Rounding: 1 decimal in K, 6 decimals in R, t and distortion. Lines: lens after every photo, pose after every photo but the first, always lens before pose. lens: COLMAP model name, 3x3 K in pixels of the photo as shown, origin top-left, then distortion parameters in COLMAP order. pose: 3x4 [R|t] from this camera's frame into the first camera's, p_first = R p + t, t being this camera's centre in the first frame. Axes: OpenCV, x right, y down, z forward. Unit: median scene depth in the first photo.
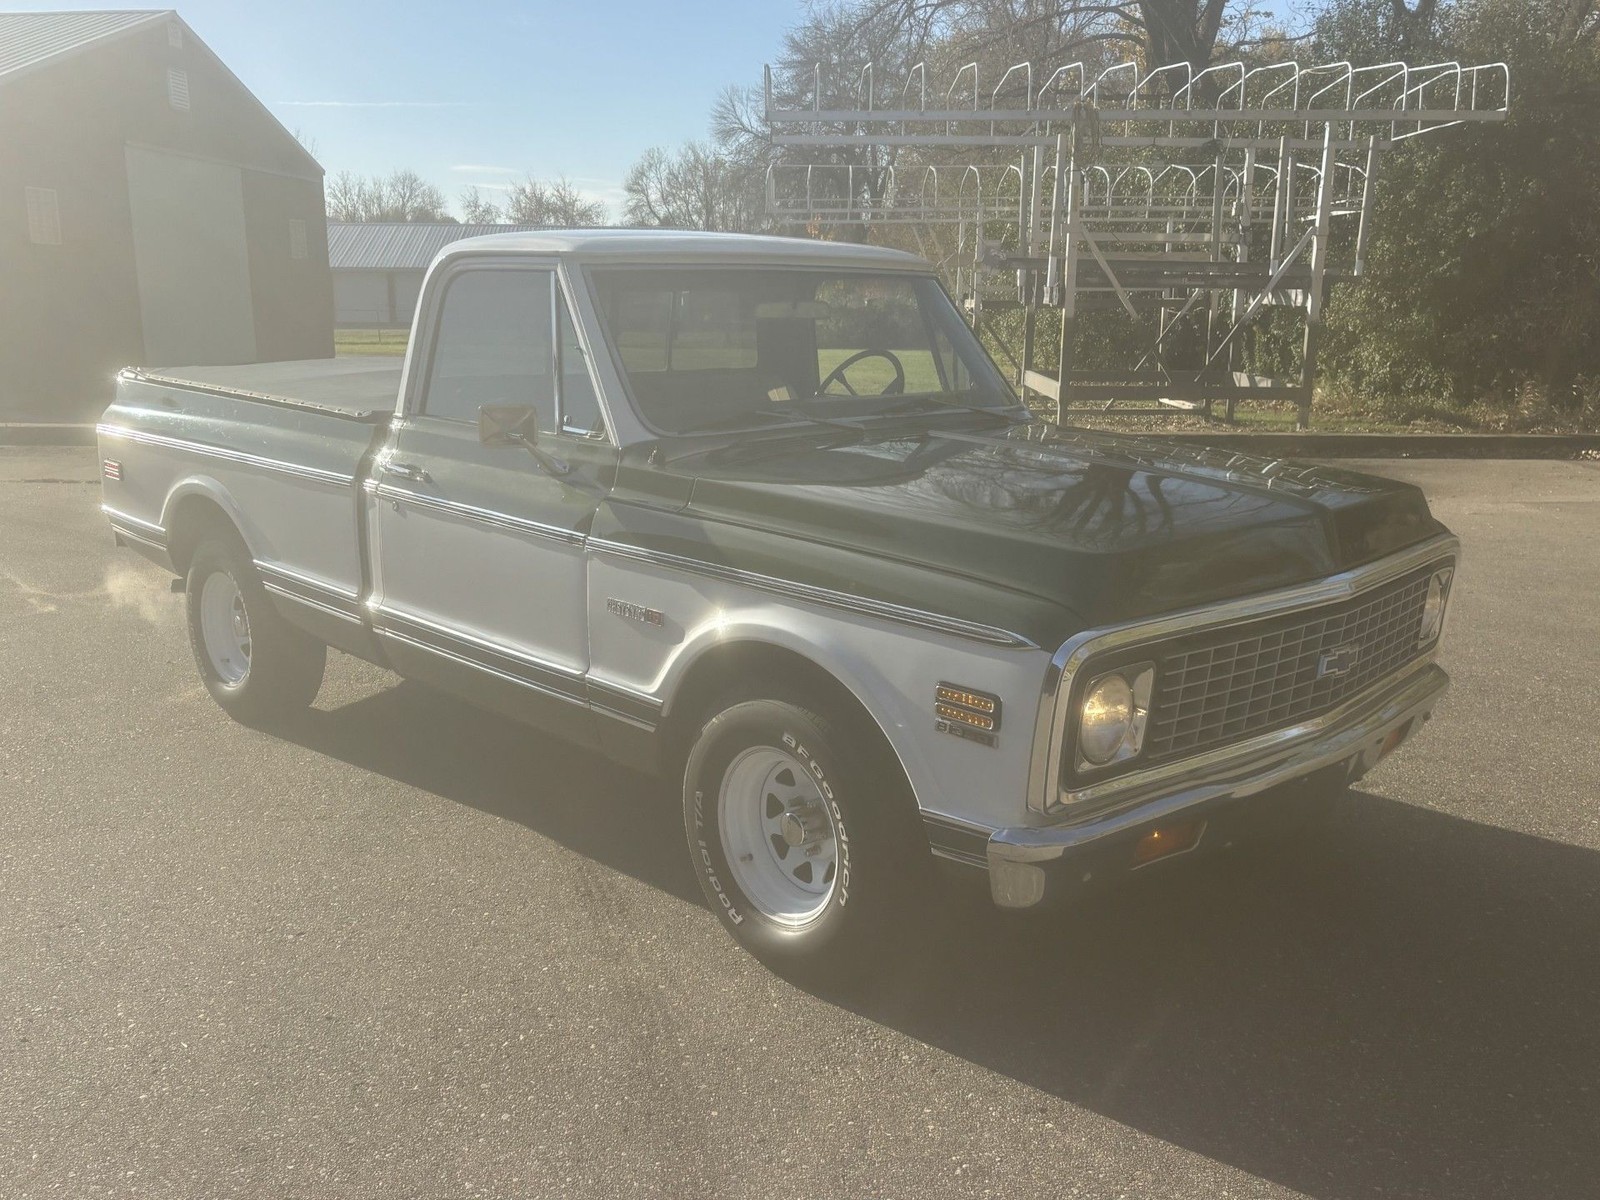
lens RADIAL K [[1457.7, 0, 788.9], [0, 1457.7, 620.4], [0, 0, 1]] dist [0.024967, 0.000000]
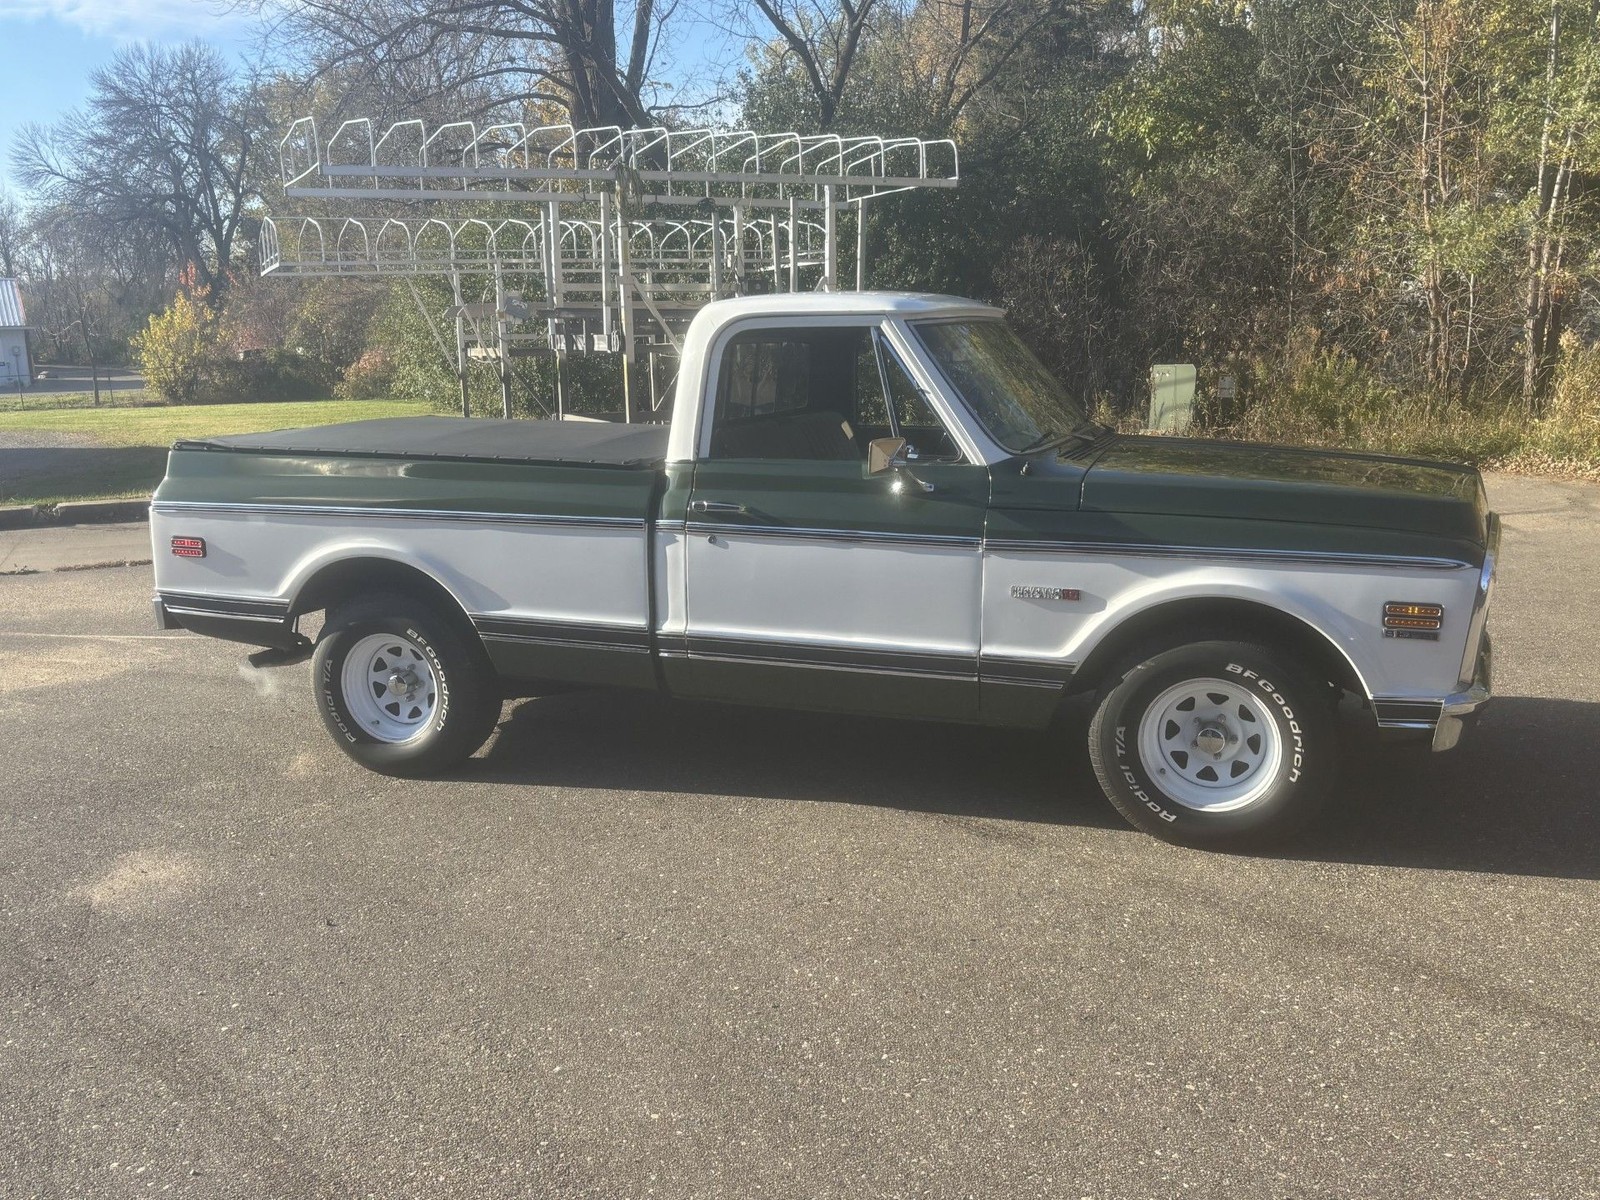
lens RADIAL K [[1457.7, 0, 796.0], [0, 1457.7, 599.6], [0, 0, 1]] dist [0.024967, 0.000000]
pose [[0.903835, -0.104444, 0.414939, -0.161863], [0.122786, 0.992275, -0.017693, -0.000888], [-0.409885, 0.066941, 0.909677, -0.009906]]
